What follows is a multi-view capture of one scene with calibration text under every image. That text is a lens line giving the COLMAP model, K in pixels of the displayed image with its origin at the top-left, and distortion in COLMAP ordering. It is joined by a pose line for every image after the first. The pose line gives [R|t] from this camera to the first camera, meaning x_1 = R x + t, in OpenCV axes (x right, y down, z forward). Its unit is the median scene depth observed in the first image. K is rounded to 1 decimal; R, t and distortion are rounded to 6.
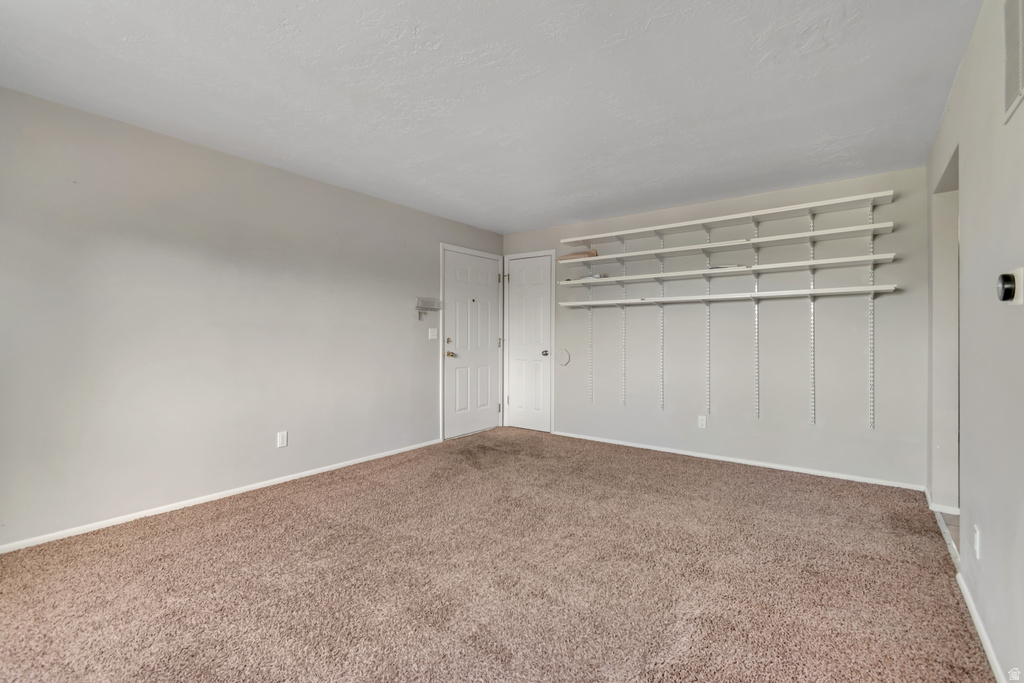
lens RADIAL K [[455.9, 0, 508.8], [0, 455.9, 332.6], [0, 0, 1]] dist [0.003629, -0.001411]
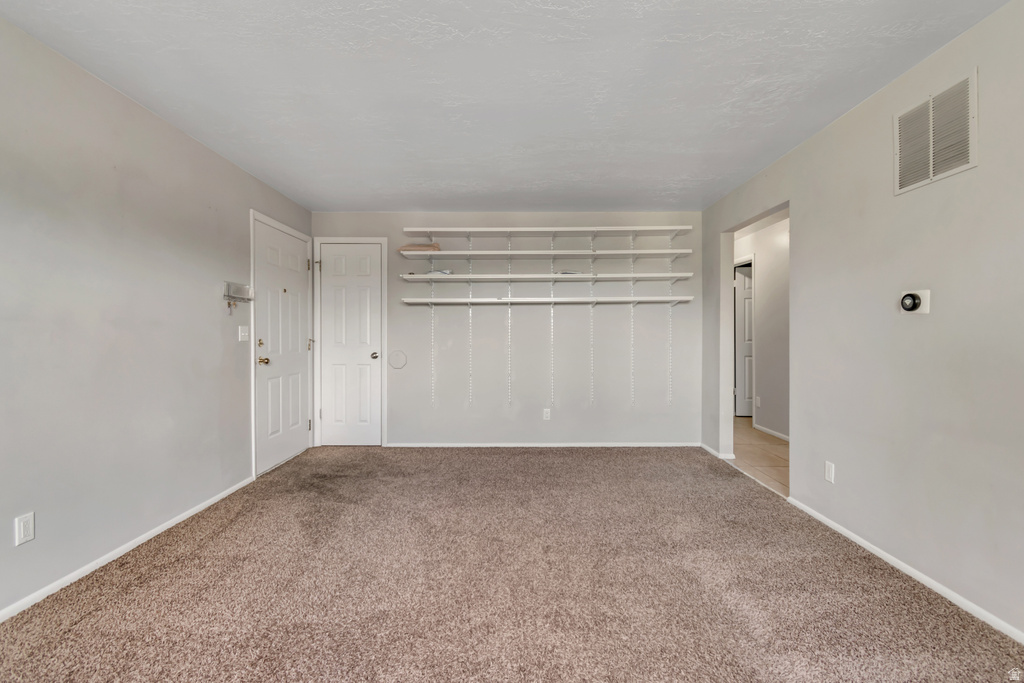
lens RADIAL K [[455.9, 0, 510.2], [0, 455.9, 339.9], [0, 0, 1]] dist [0.003629, -0.001411]
pose [[0.800674, -0.008822, 0.599035, -0.265008], [0.000585, 0.999903, 0.013944, 0.002996], [-0.599100, -0.010814, 0.800602, 0.167823]]
